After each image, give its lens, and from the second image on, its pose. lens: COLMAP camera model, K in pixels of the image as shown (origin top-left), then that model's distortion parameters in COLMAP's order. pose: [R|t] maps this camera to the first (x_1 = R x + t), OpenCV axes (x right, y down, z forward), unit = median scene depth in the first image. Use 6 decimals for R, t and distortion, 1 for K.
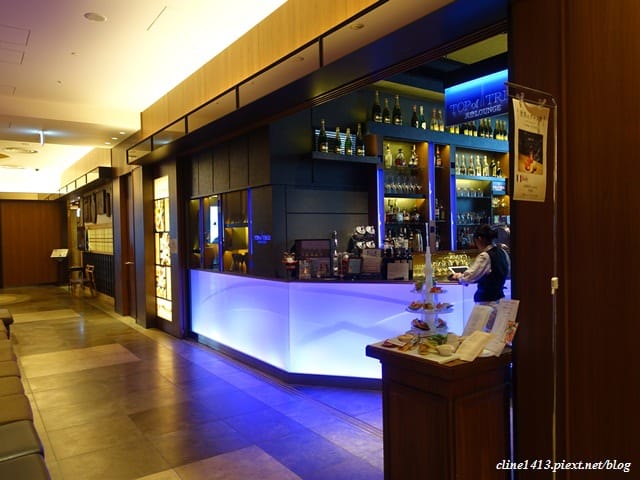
lens RADIAL K [[496.6, 0, 319.0], [0, 496.6, 239.8], [0, 0, 1]] dist [0.008397, -0.001925]
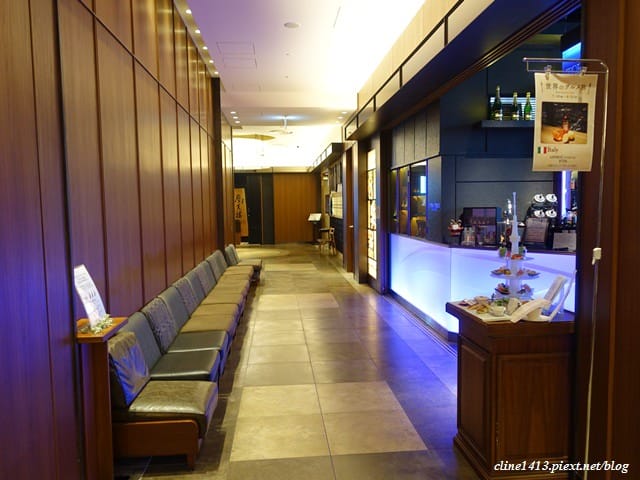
lens RADIAL K [[496.6, 0, 322.2], [0, 496.6, 241.0], [0, 0, 1]] dist [0.008397, -0.001925]
pose [[0.871432, 0.042448, -0.488676, 0.199655], [-0.008680, 0.997427, 0.071162, -0.001557], [0.490439, -0.057771, 0.869558, -0.053497]]
